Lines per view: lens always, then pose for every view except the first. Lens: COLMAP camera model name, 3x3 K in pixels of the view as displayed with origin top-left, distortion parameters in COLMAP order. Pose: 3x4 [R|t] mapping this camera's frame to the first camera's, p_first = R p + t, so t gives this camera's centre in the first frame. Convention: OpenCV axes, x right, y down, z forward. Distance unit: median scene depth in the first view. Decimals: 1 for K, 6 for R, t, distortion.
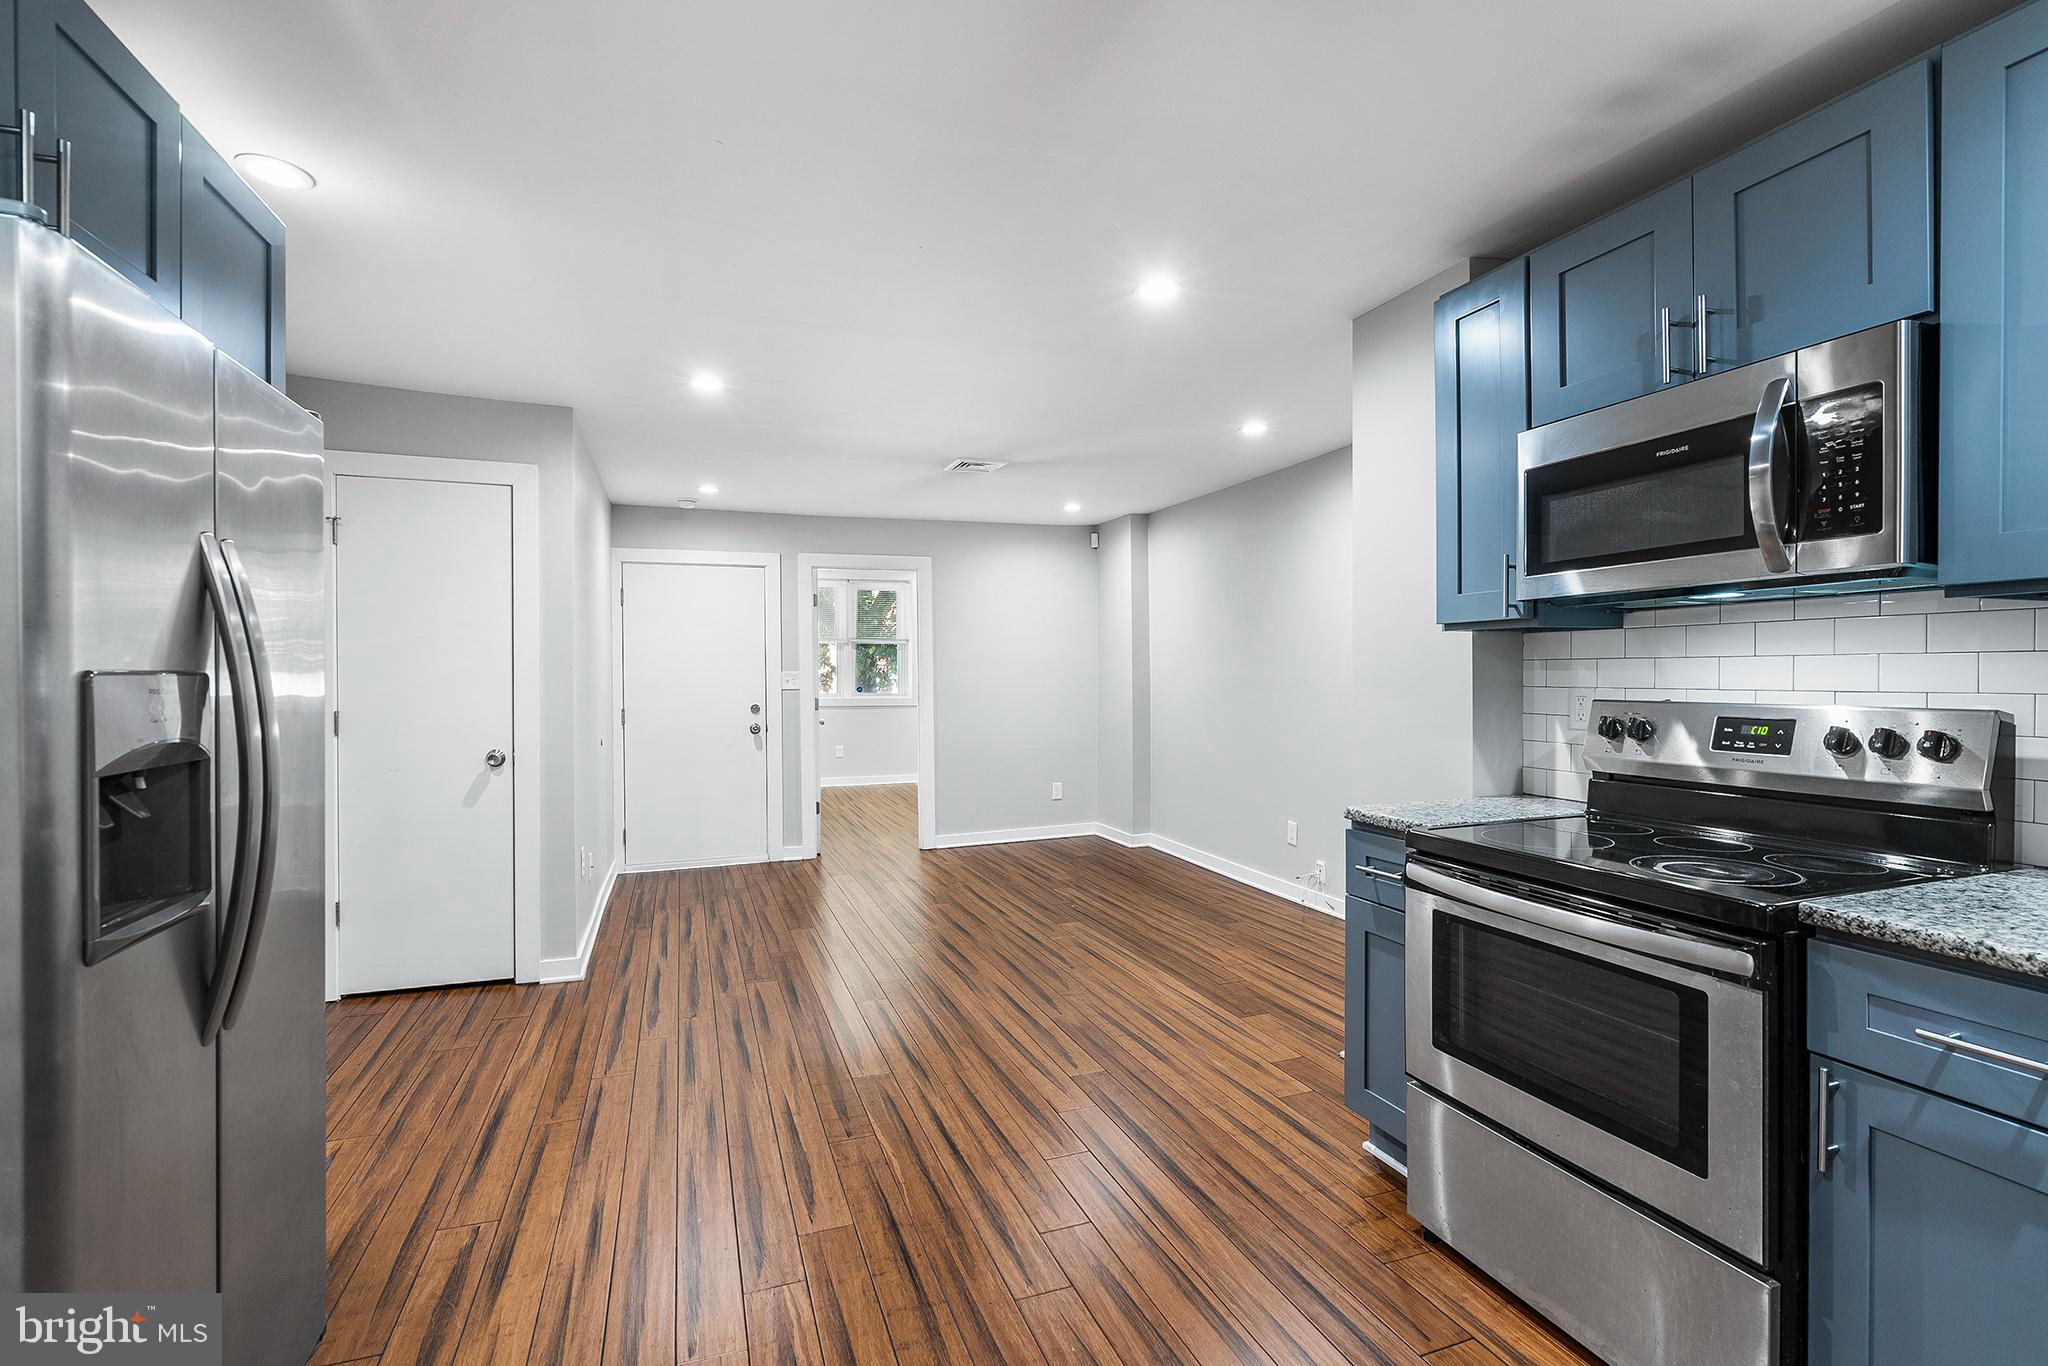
lens RADIAL K [[936.3, 0, 1016.5], [0, 936.3, 682.0], [0, 0, 1]] dist [-0.003108, 0.001040]
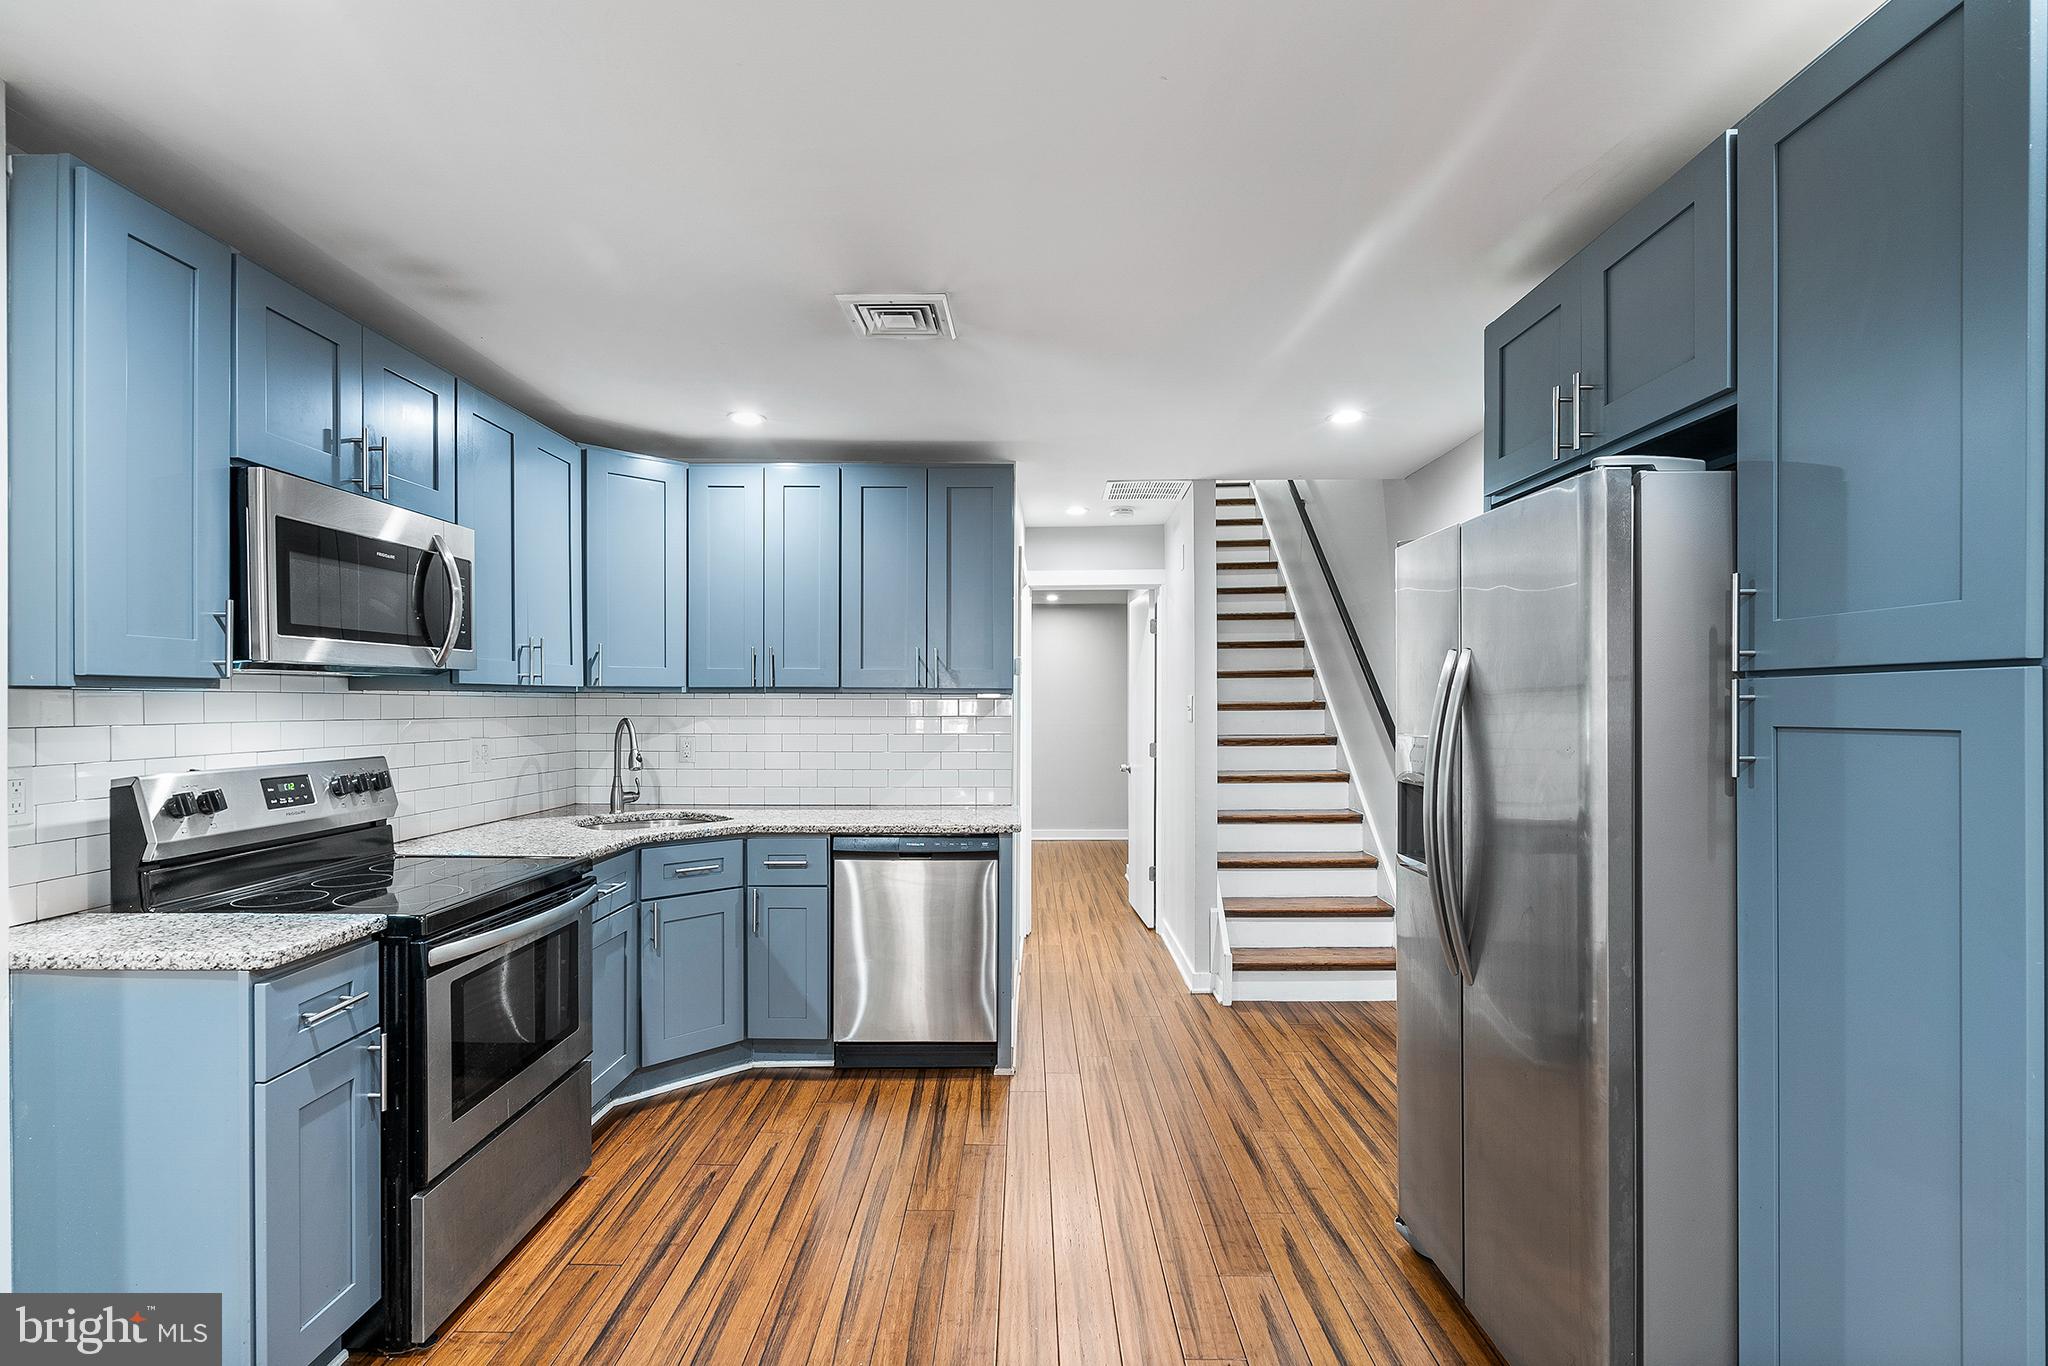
lens RADIAL K [[936.3, 0, 1020.1], [0, 936.3, 713.9], [0, 0, 1]] dist [-0.003108, 0.001040]
pose [[-0.939179, 0.000310, 0.343427, -0.204923], [0.007398, 0.999786, 0.019329, -0.024088], [-0.343348, 0.020694, -0.938980, 0.775173]]
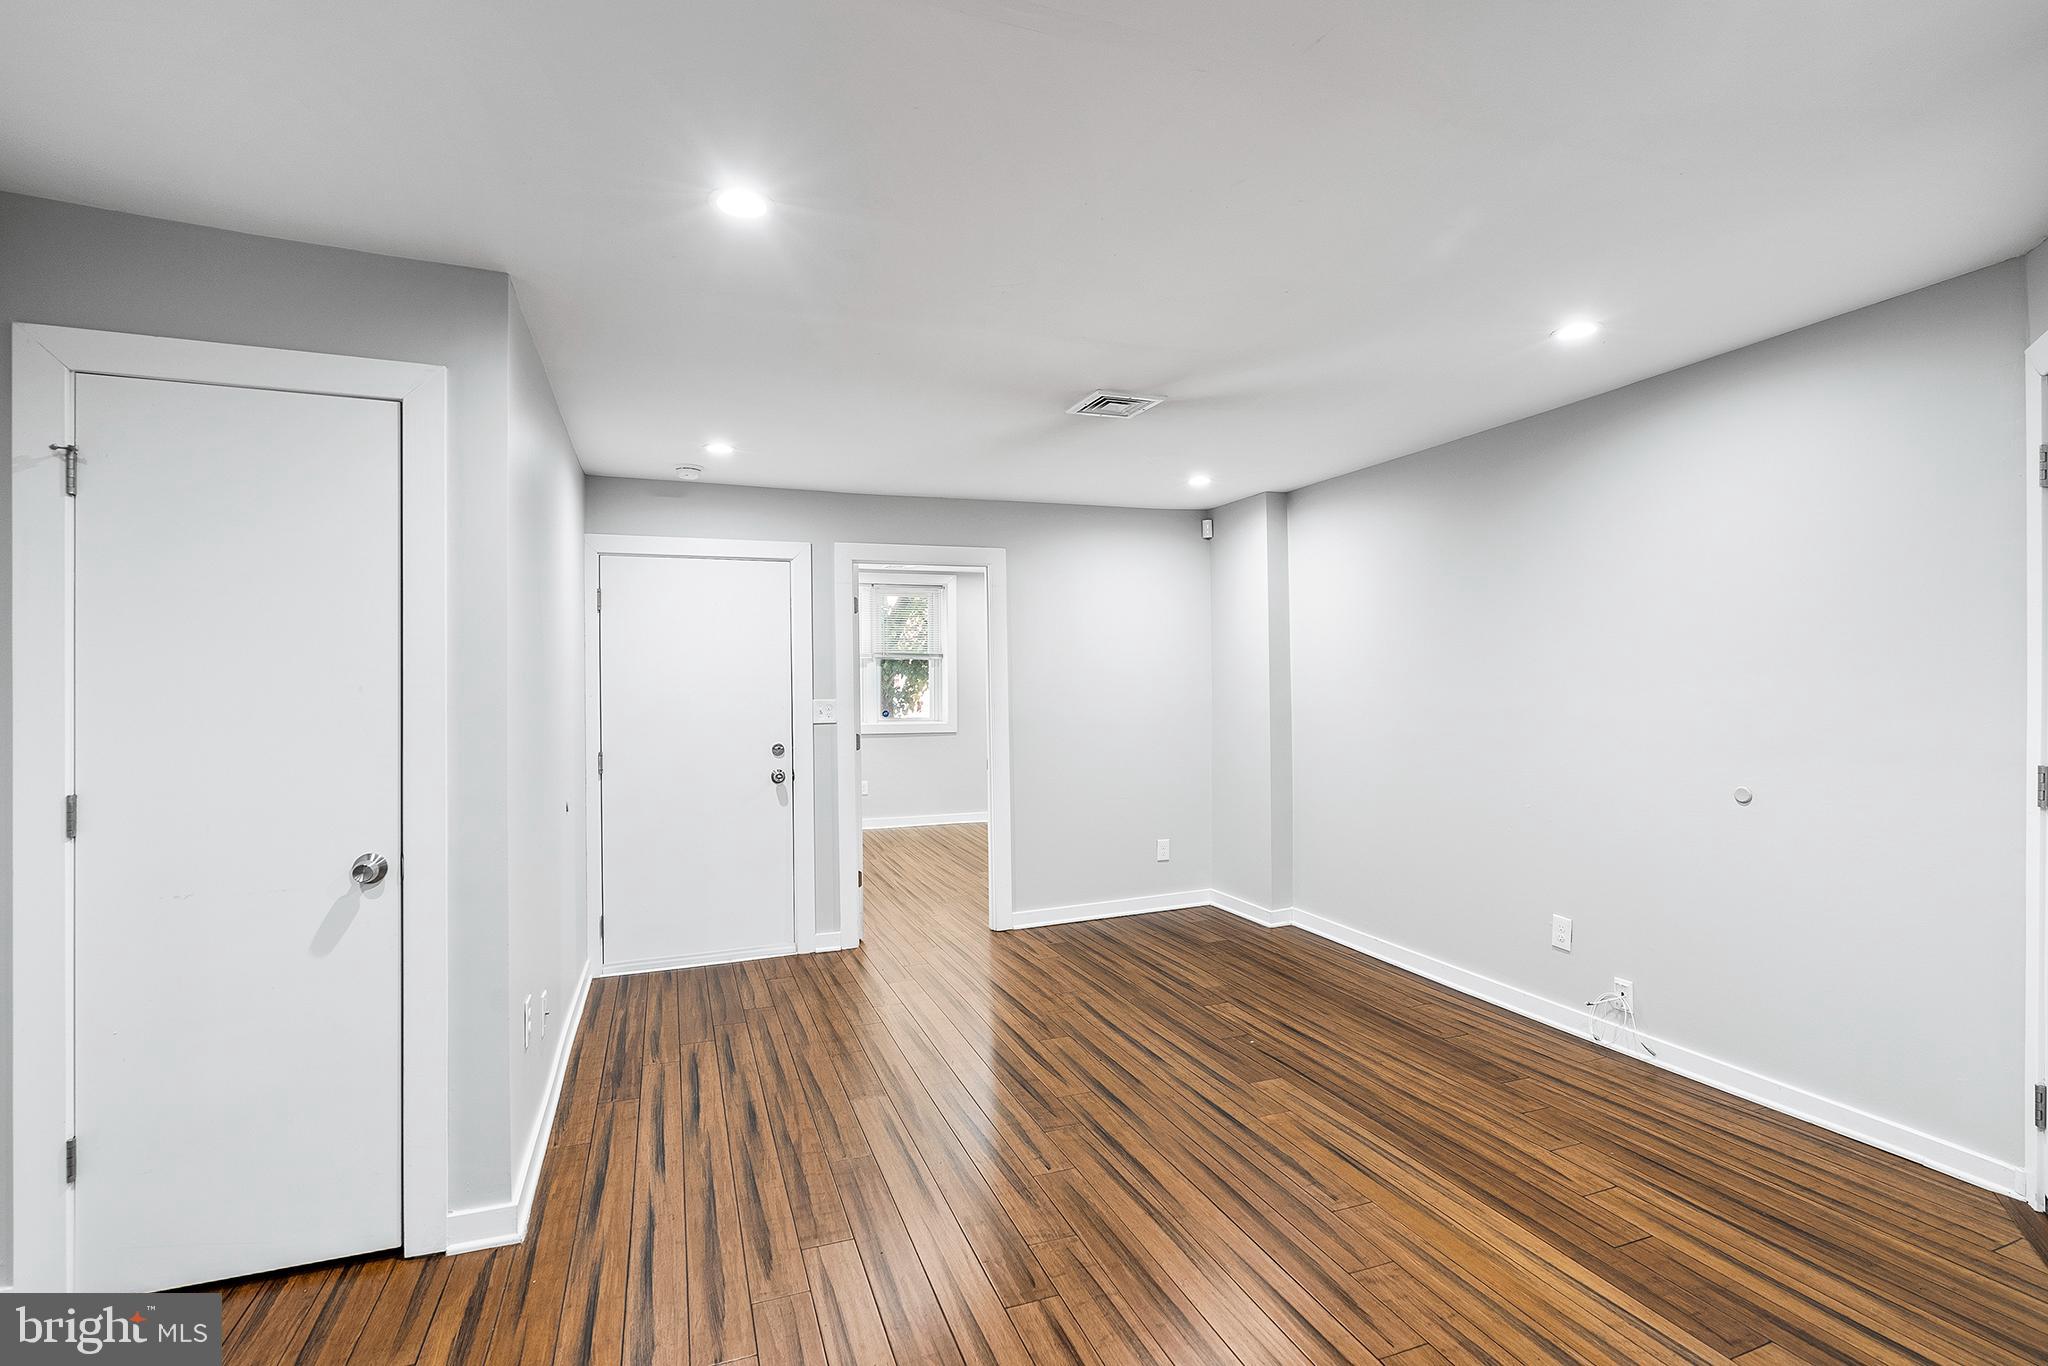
lens RADIAL K [[936.3, 0, 1017.8], [0, 936.3, 682.3], [0, 0, 1]] dist [-0.003108, 0.001040]
pose [[0.999904, -0.004416, 0.013099, -0.138183], [0.004586, 0.999906, -0.012935, -0.021181], [-0.013041, 0.012994, 0.999831, 0.352591]]
